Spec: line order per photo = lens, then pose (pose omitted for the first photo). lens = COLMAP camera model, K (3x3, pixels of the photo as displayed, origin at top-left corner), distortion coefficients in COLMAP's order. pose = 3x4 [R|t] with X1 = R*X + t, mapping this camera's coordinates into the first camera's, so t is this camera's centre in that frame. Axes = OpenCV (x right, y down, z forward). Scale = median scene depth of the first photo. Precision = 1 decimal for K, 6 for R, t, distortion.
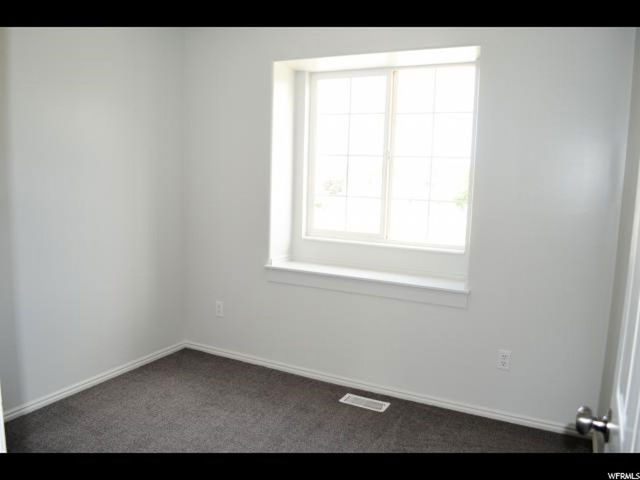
lens RADIAL K [[514.3, 0, 320.0], [0, 514.3, 240.0], [0, 0, 1]] dist [-0.056383, -0.002379]
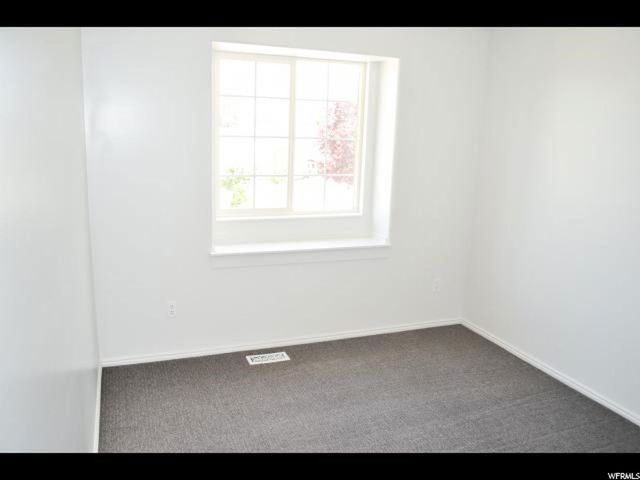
lens RADIAL K [[514.3, 0, 320.0], [0, 514.3, 240.0], [0, 0, 1]] dist [-0.056383, -0.002379]
pose [[0.684271, -0.167969, 0.709620, -0.651890], [0.091597, 0.985201, 0.144875, -0.098546], [-0.723452, -0.034135, 0.689530, 0.172927]]
